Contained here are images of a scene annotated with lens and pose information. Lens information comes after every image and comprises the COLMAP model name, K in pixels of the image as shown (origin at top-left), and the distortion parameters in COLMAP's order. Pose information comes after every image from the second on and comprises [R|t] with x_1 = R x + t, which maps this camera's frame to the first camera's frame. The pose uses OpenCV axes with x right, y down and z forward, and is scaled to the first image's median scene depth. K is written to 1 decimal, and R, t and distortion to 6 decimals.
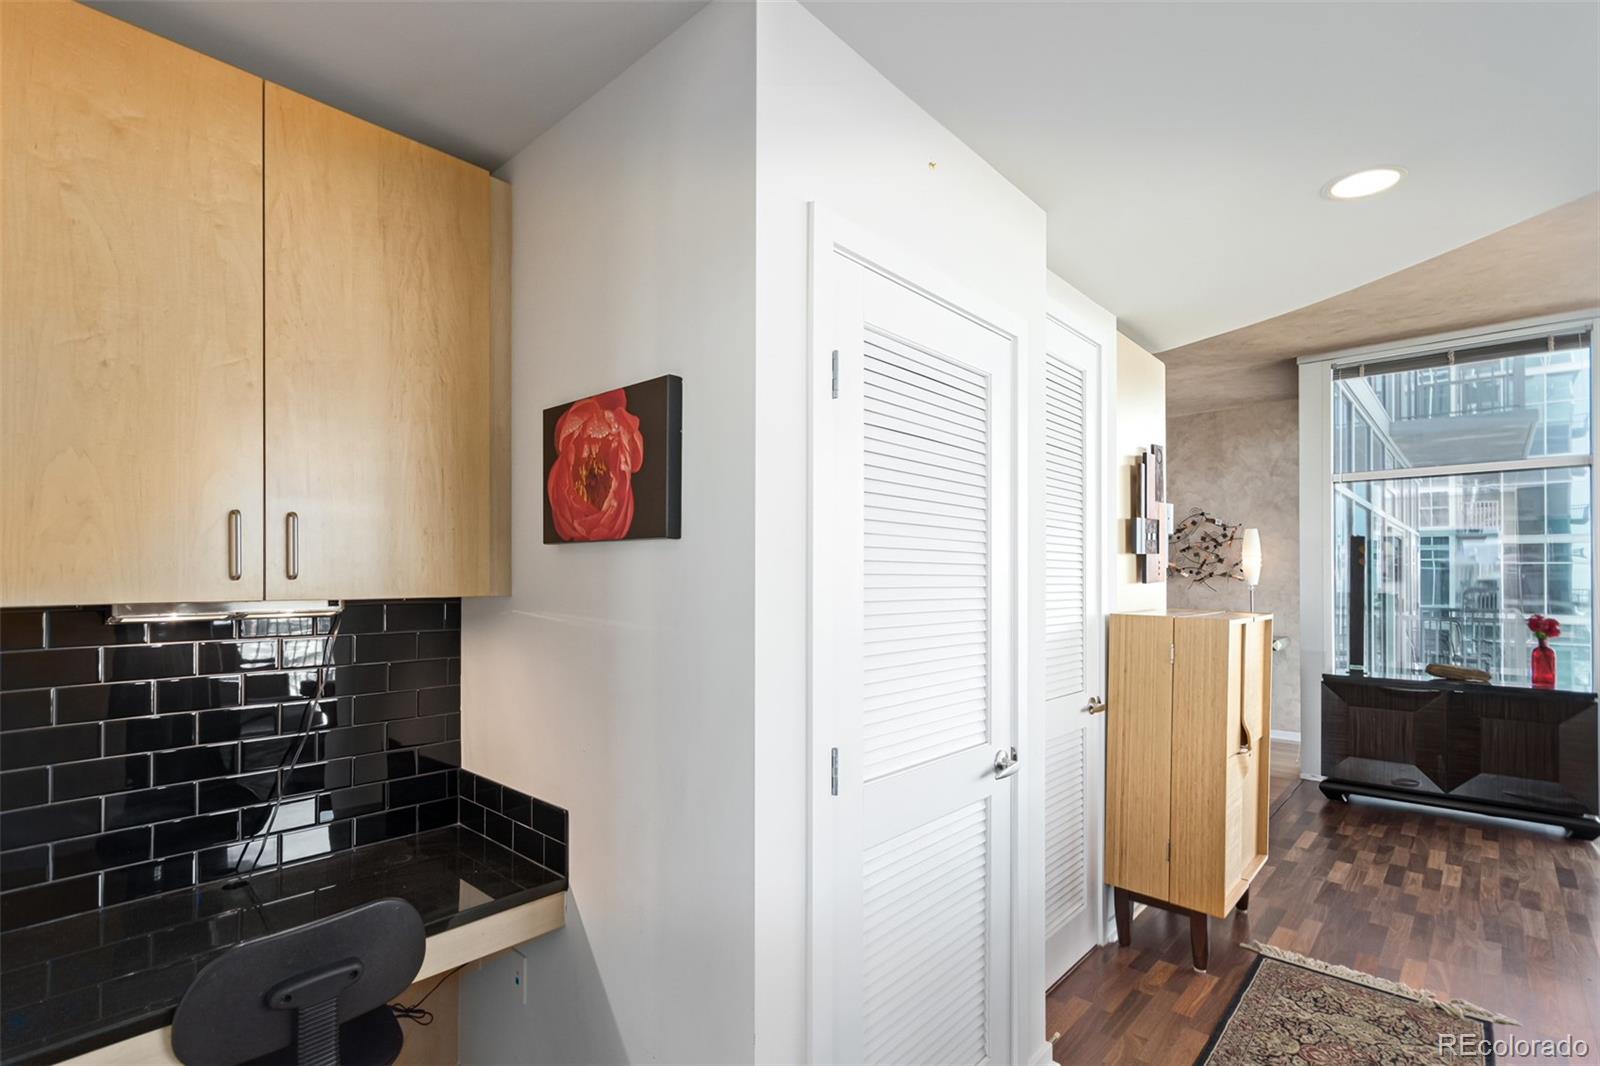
lens RADIAL K [[753.8, 0, 793.5], [0, 753.8, 578.7], [0, 0, 1]] dist [0.005467, -0.001355]
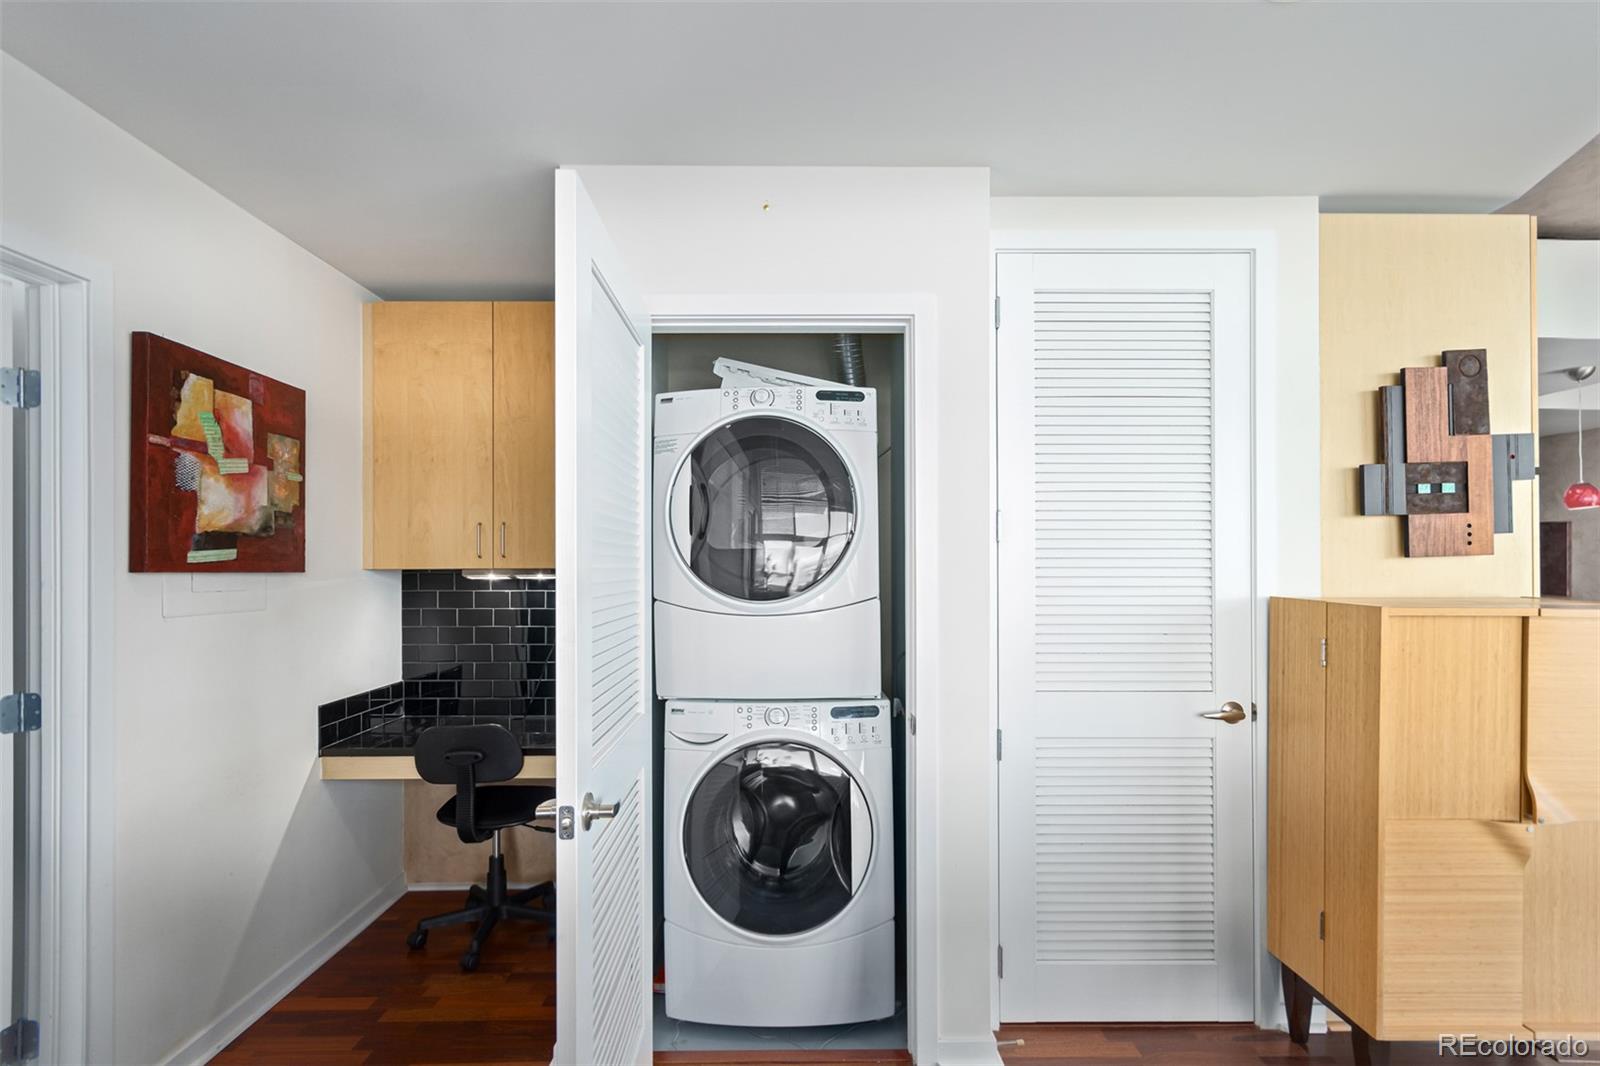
lens RADIAL K [[753.8, 0, 803.6], [0, 753.8, 562.9], [0, 0, 1]] dist [0.005467, -0.001355]
pose [[0.679145, -0.010864, -0.733924, 0.490820], [0.000918, 0.999902, -0.013953, 0.016993], [0.734004, 0.008802, 0.679088, 0.103236]]
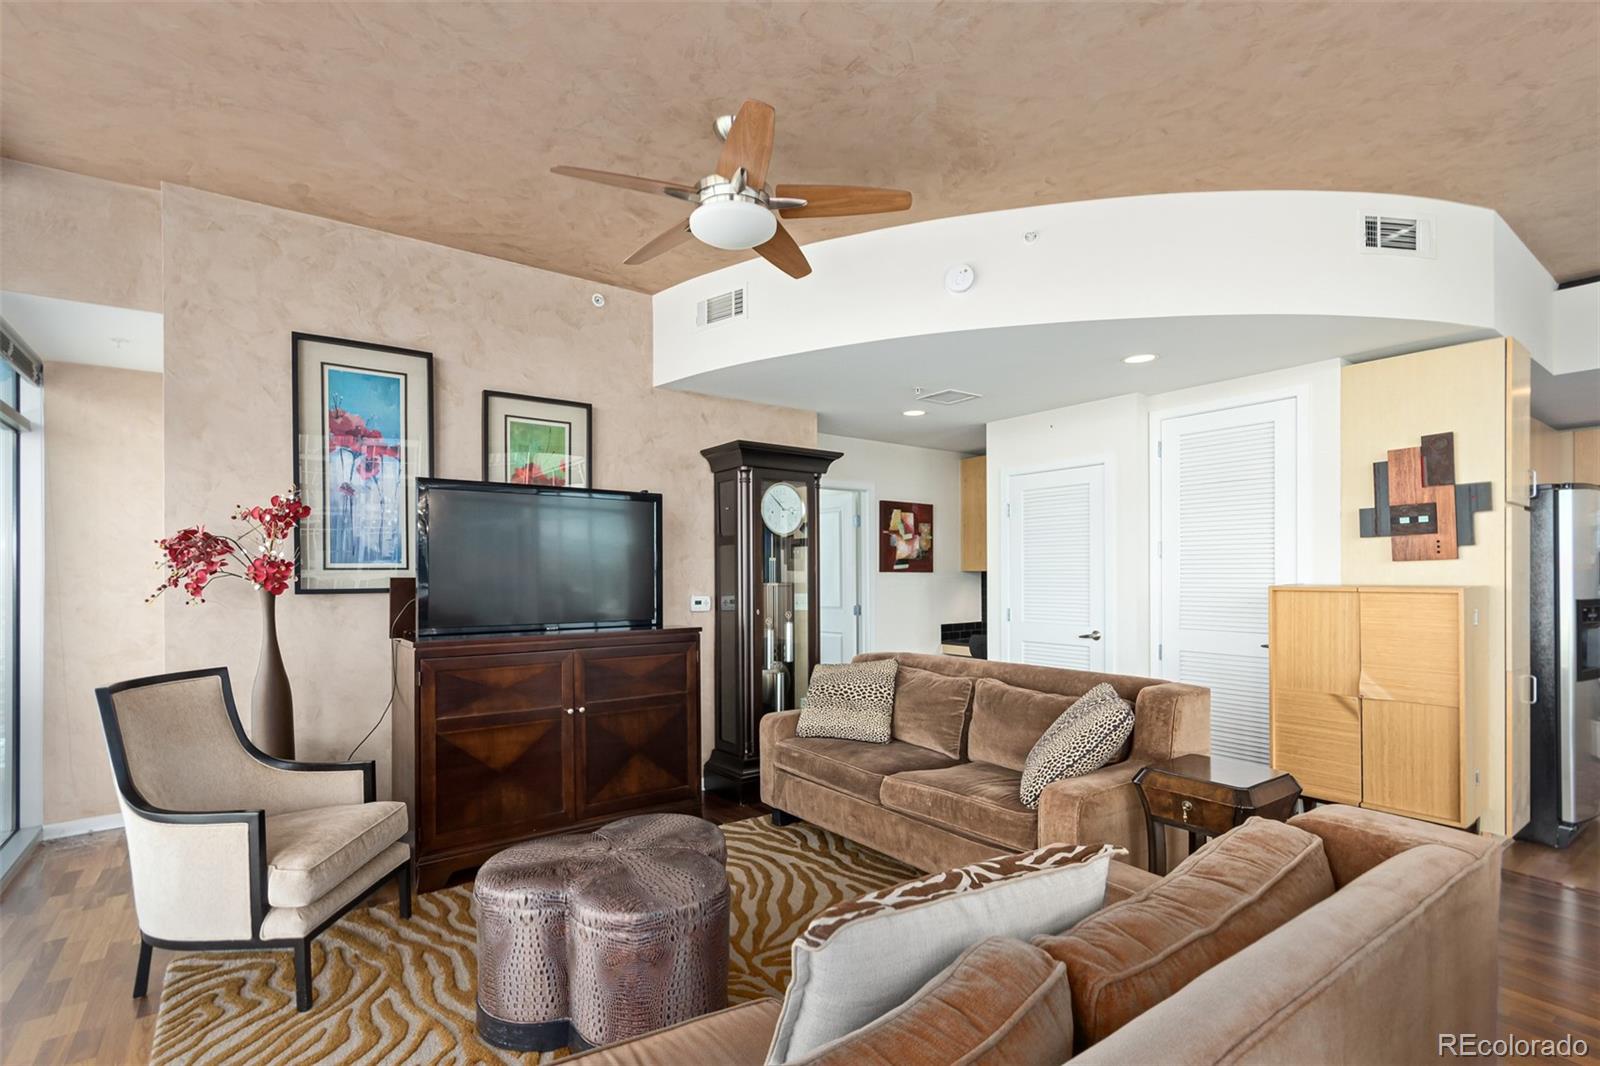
lens RADIAL K [[753.8, 0, 797.8], [0, 753.8, 572.9], [0, 0, 1]] dist [0.005467, -0.001355]
pose [[-0.197993, -0.006016, -0.980185, 1.477771], [-0.002563, 0.999981, -0.005620, 0.027761], [0.980200, 0.001400, -0.198005, 0.265128]]
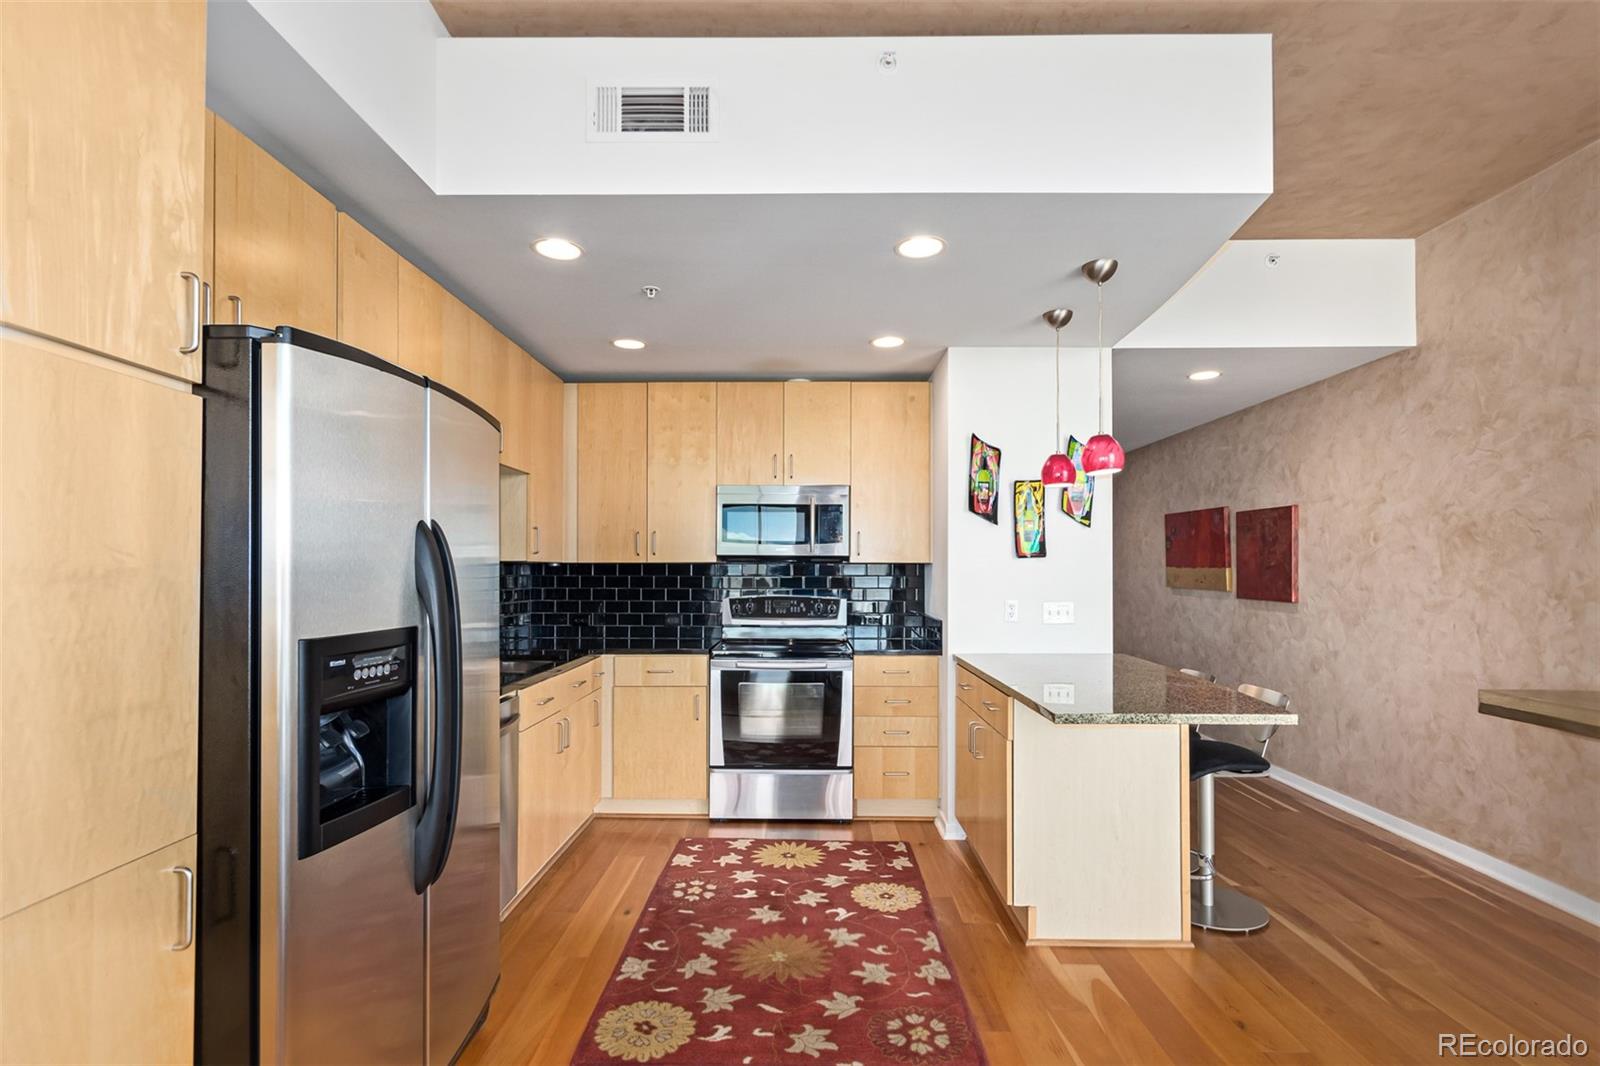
lens RADIAL K [[753.8, 0, 802.2], [0, 753.8, 561.6], [0, 0, 1]] dist [0.005467, -0.001355]
pose [[0.669834, -0.009223, -0.742454, 0.803208], [-0.002102, 0.999895, -0.014318, 0.020108], [0.742508, 0.011151, 0.669744, 0.944991]]
